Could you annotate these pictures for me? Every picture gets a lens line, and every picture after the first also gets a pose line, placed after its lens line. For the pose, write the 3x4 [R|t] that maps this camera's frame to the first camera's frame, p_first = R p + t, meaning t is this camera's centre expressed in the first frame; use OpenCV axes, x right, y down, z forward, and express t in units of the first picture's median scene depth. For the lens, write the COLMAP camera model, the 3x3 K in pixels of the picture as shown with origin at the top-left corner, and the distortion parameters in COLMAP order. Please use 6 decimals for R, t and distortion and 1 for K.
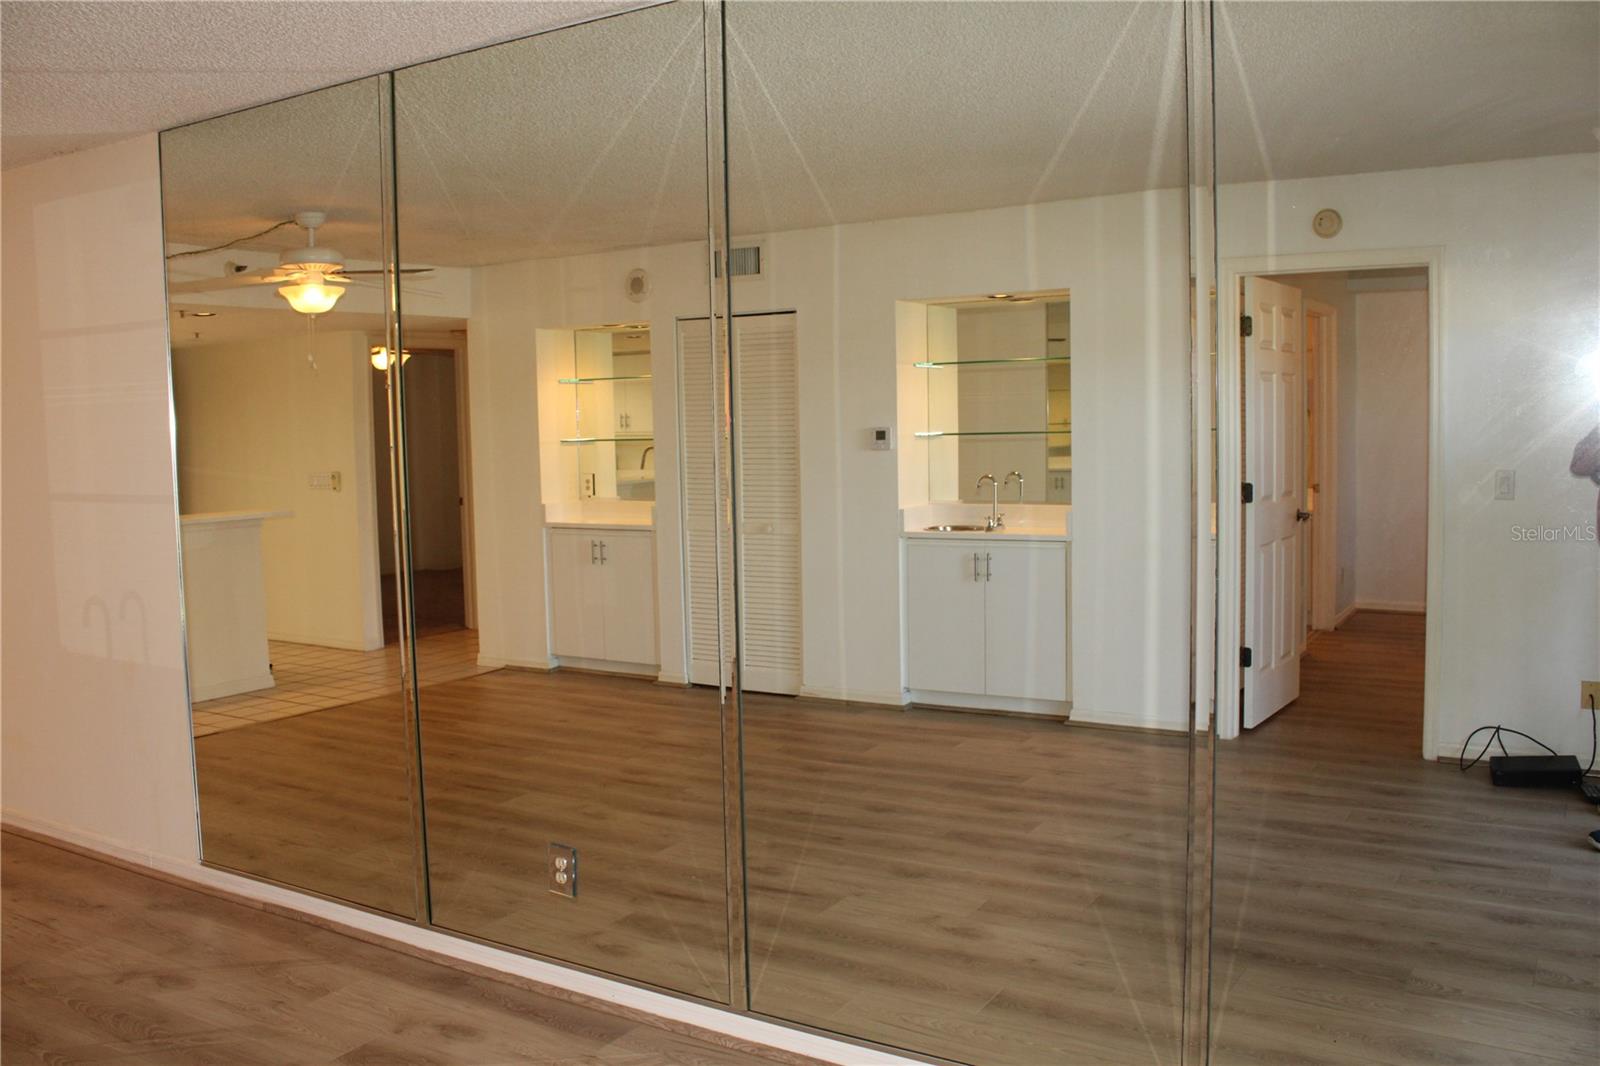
lens RADIAL K [[1350.9, 0, 810.5], [0, 1350.9, 532.8], [0, 0, 1]] dist [-0.155649, 0.142156]
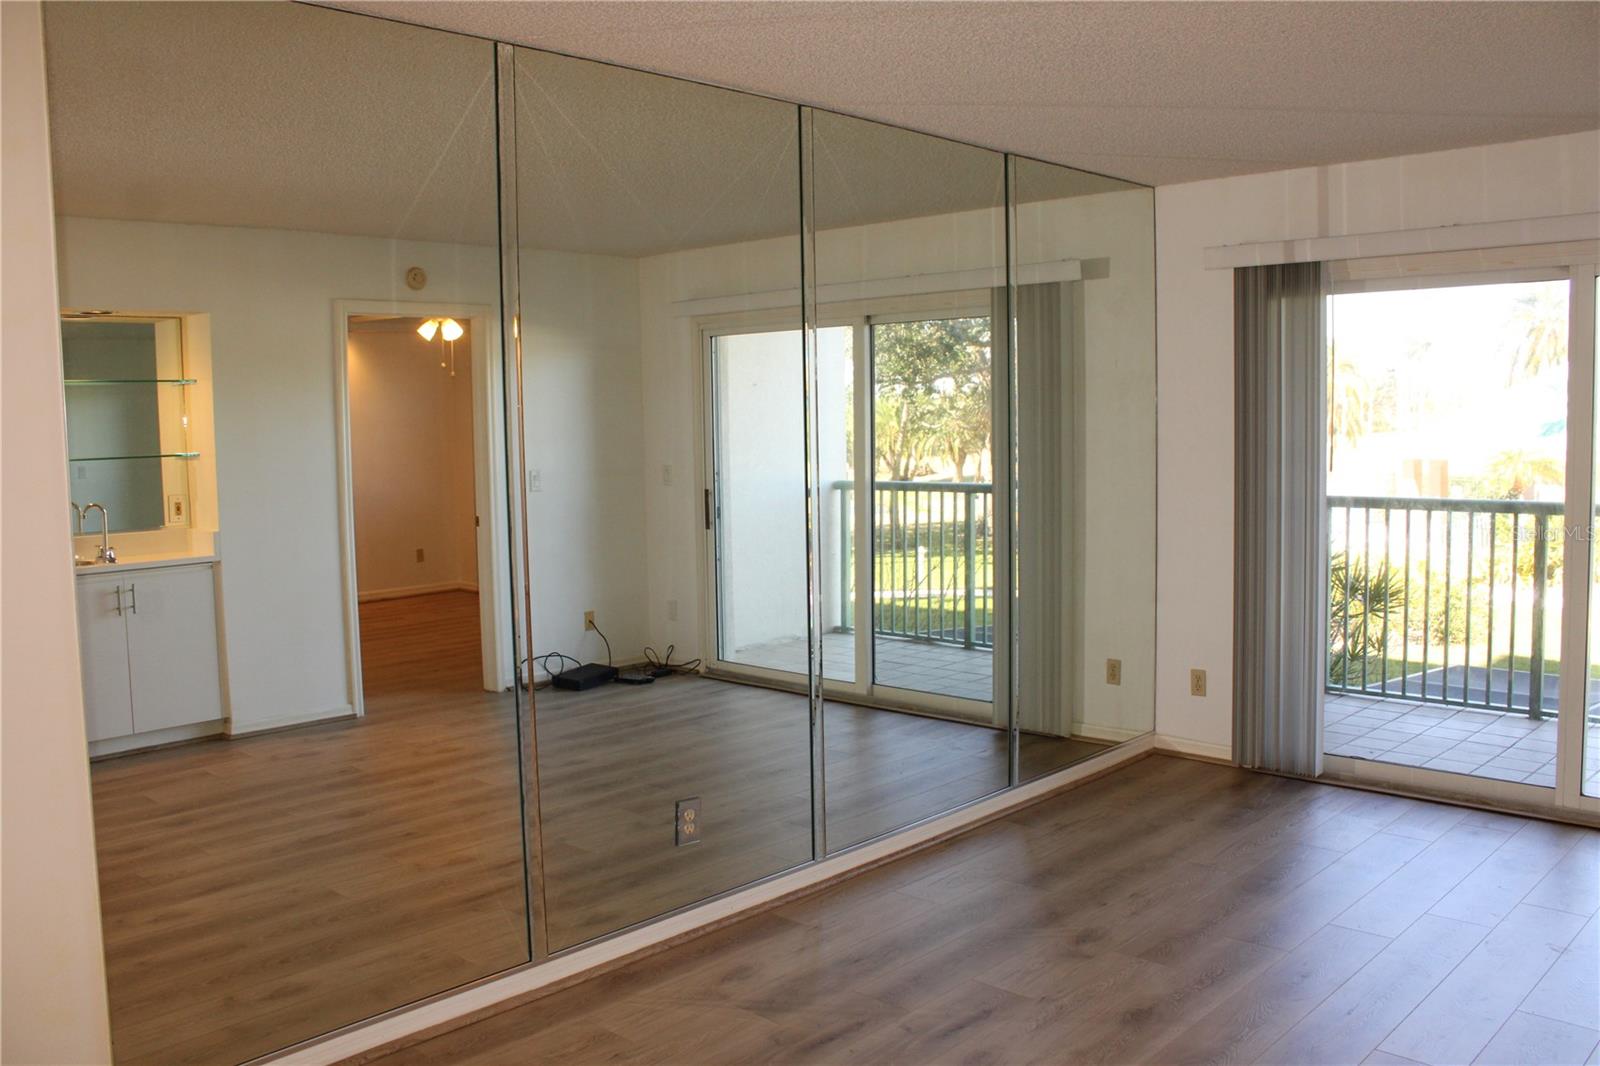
lens RADIAL K [[1350.9, 0, 810.5], [0, 1350.9, 532.8], [0, 0, 1]] dist [-0.155649, 0.142156]
pose [[0.172592, -0.056936, 0.983346, -0.885910], [0.087129, 0.995297, 0.042335, -0.020383], [-0.981132, 0.078372, 0.176741, 0.474922]]
